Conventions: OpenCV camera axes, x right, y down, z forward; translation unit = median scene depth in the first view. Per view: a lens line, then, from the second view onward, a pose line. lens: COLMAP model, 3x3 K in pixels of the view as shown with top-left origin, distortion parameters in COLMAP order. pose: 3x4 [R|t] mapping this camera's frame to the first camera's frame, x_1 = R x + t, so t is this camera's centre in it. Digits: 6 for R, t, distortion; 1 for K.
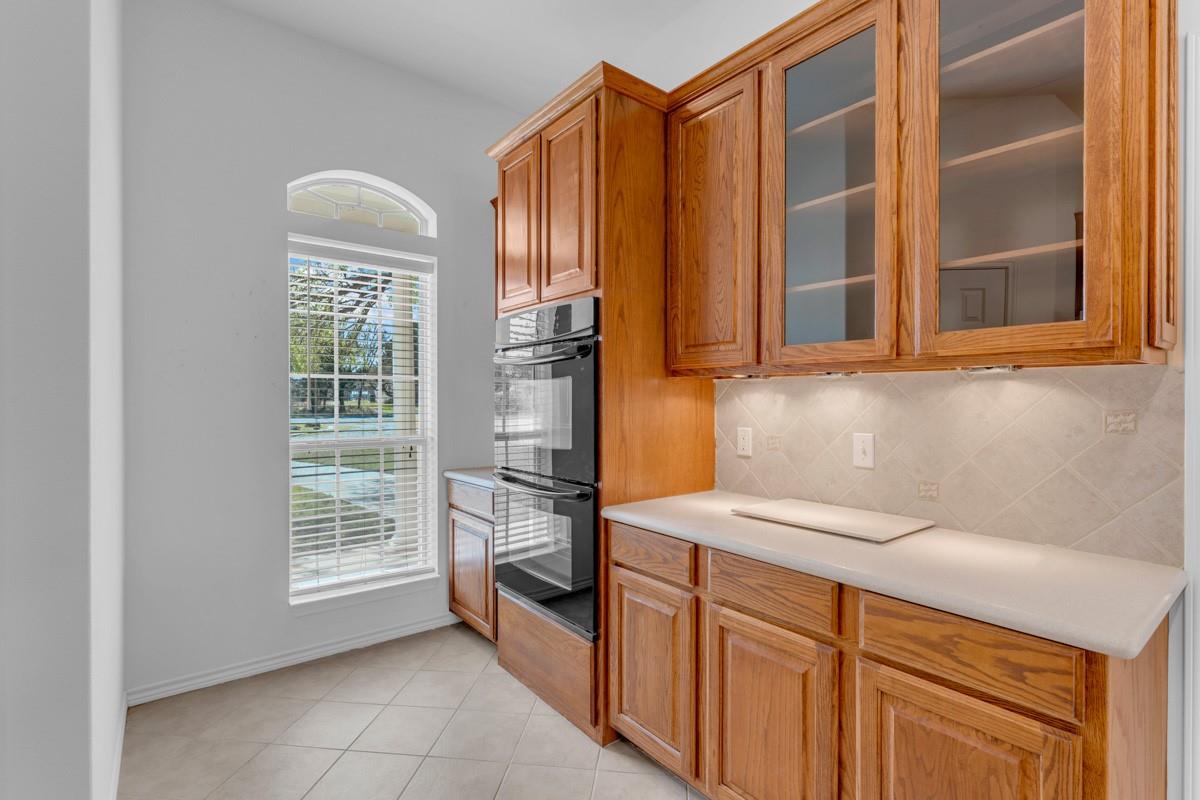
lens RADIAL K [[479.6, 0, 601.1], [0, 479.6, 395.3], [0, 0, 1]] dist [0.000743, 0.000252]
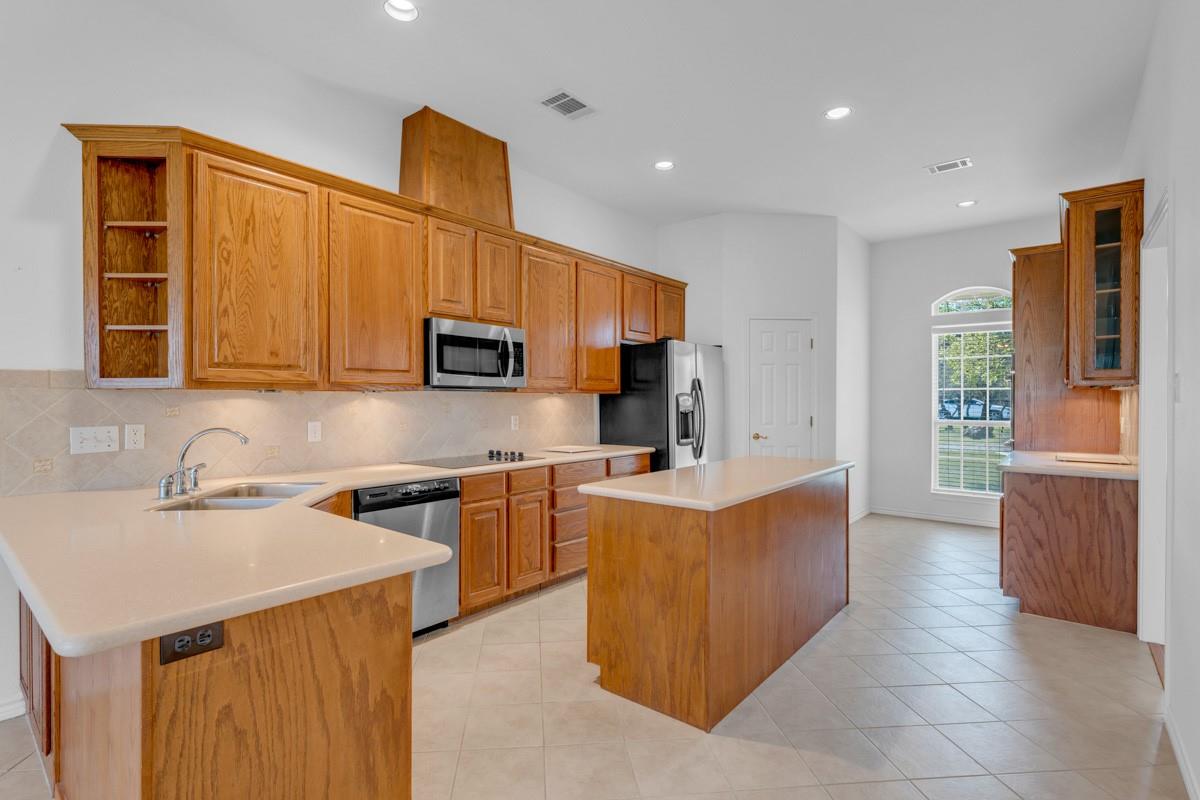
lens RADIAL K [[564.7, 0, 600.0], [0, 564.7, 400.0], [0, 0, 1]] dist [-0.000041, 0.000173]
pose [[0.191196, 0.002094, -0.981550, 1.844971], [0.000653, 0.999997, 0.002260, 0.000702], [0.981552, -0.001073, 0.191195, -1.161680]]
